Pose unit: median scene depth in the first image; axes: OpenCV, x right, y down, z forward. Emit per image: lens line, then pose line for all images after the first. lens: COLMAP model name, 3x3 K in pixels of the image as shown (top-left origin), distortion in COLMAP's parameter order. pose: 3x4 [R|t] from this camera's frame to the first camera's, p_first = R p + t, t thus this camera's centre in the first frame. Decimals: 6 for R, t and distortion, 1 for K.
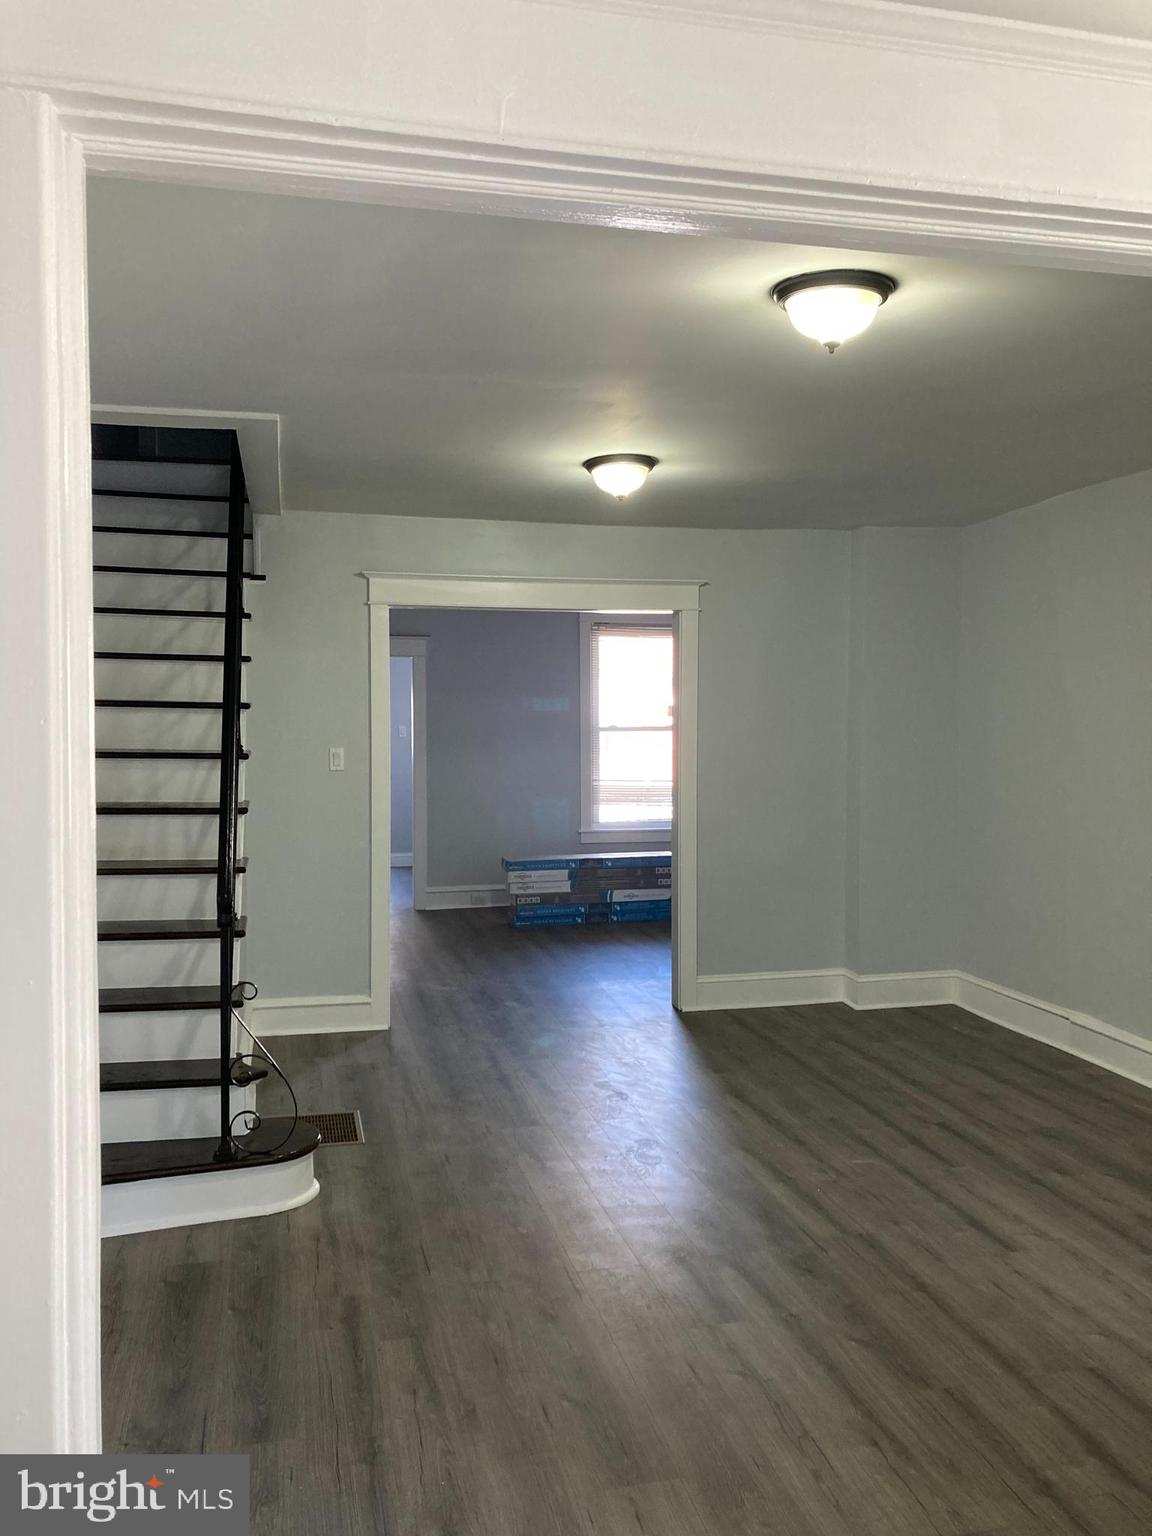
lens RADIAL K [[1215.1, 0, 569.7], [0, 1215.1, 778.7], [0, 0, 1]] dist [0.040528, -0.060648]
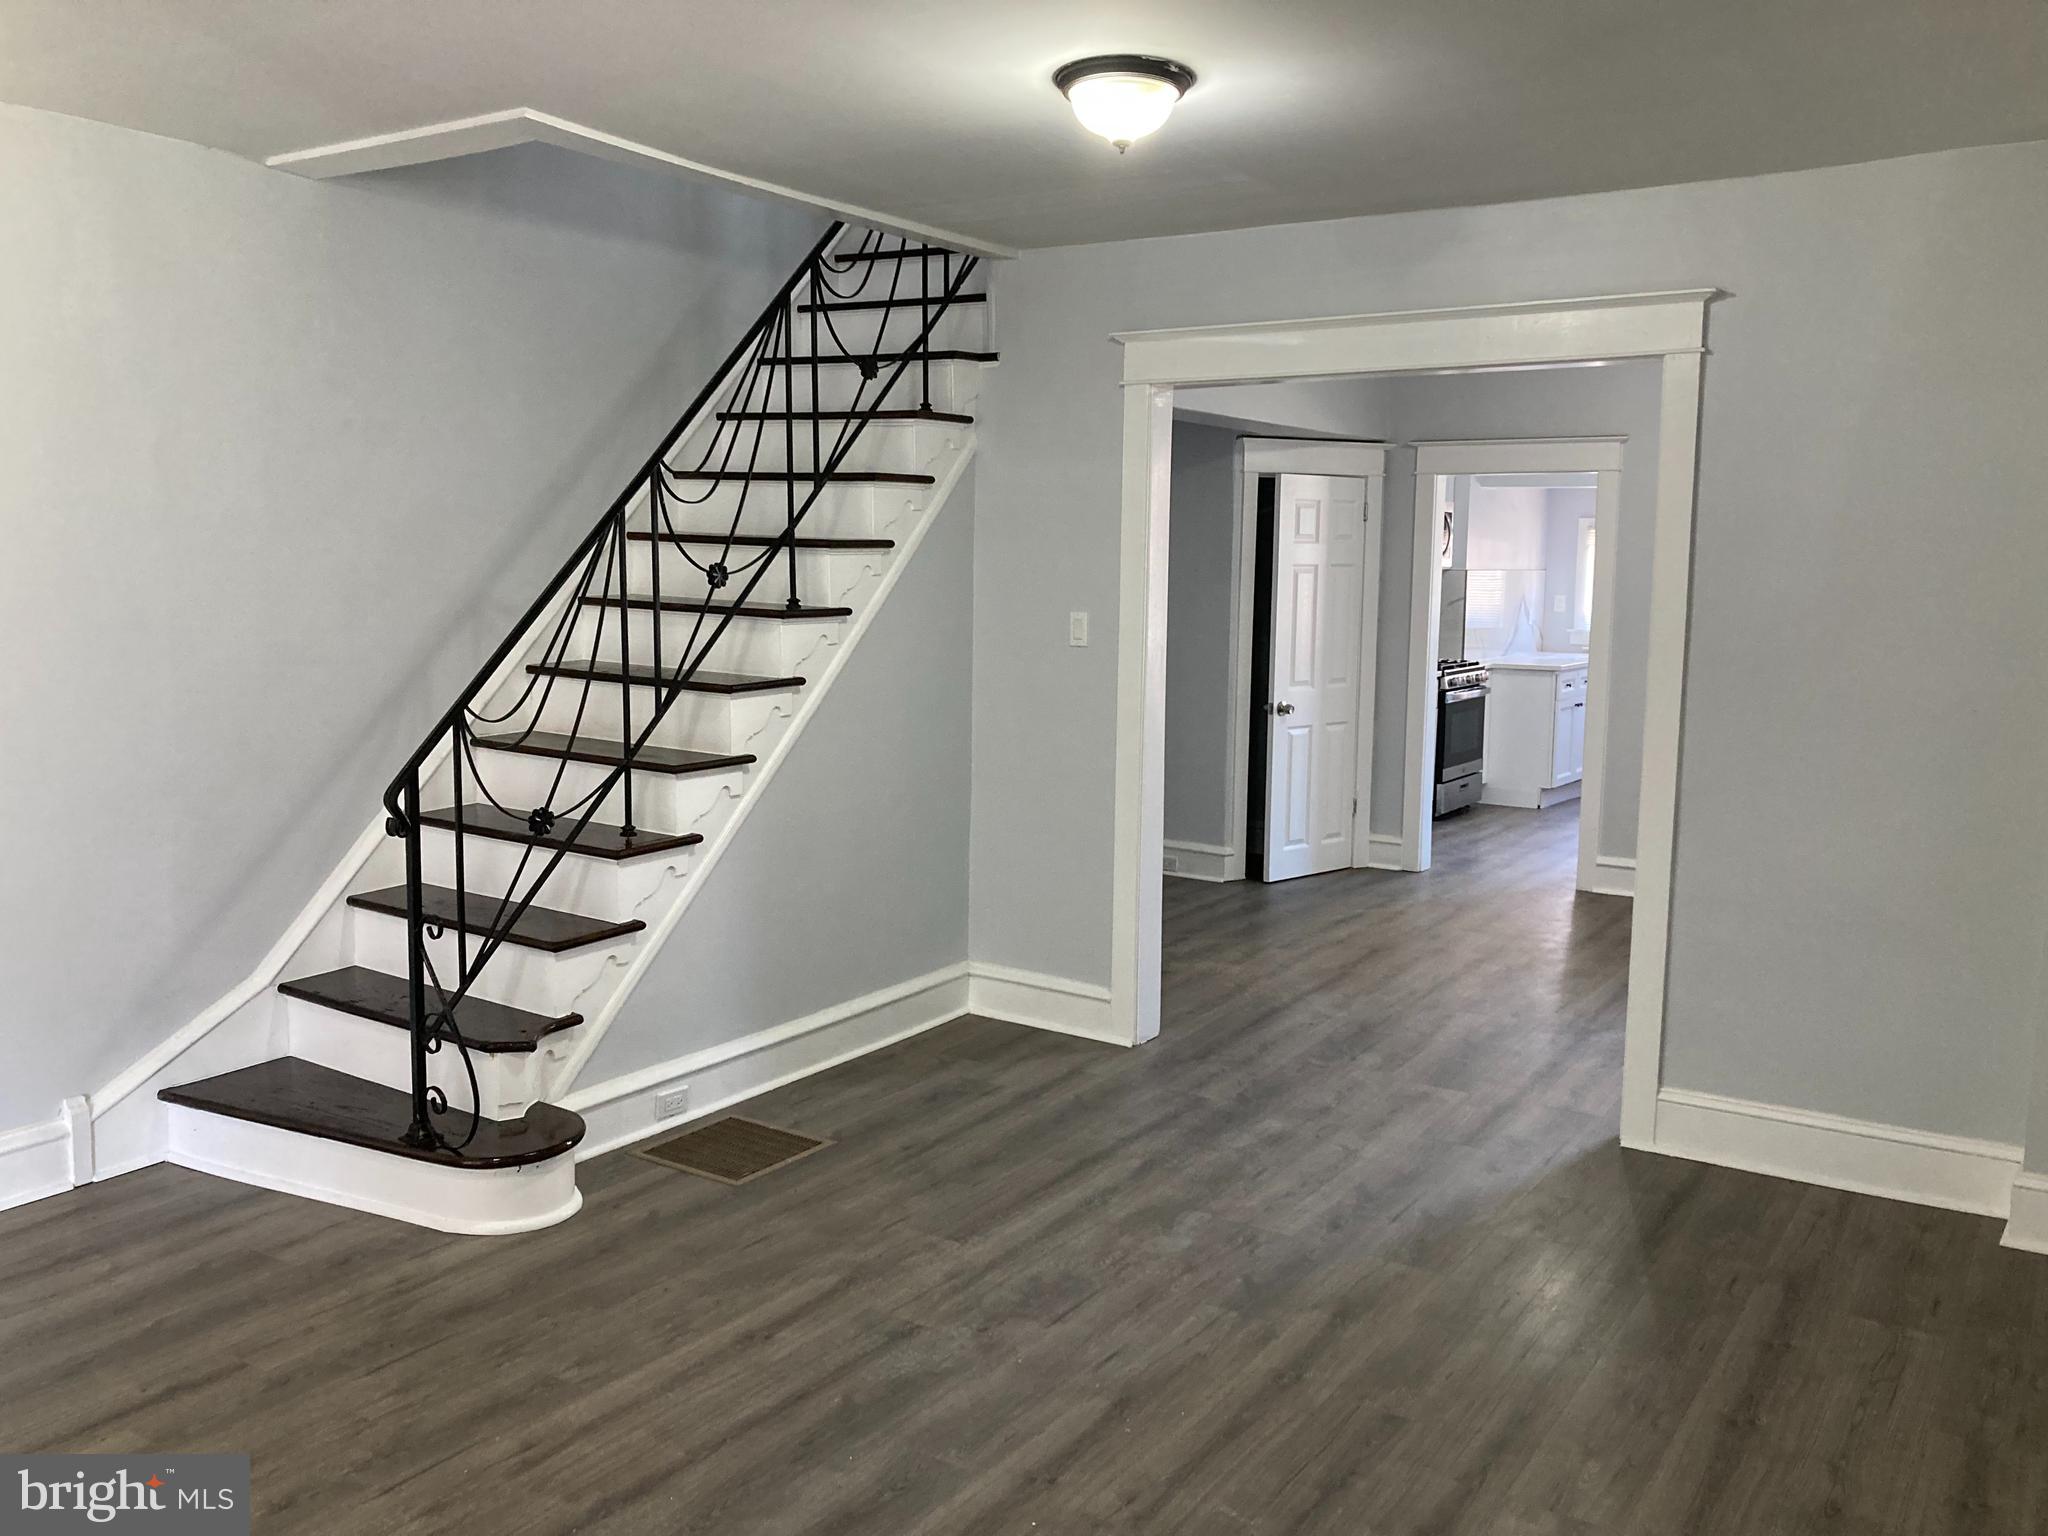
lens RADIAL K [[1620.1, 0, 1024.4], [0, 1620.1, 754.8], [0, 0, 1]] dist [0.040528, -0.060648]
pose [[0.705096, 0.086733, -0.703788, 0.562836], [-0.057863, 0.996219, 0.064801, -0.004207], [0.706747, -0.004968, 0.707449, 0.493081]]
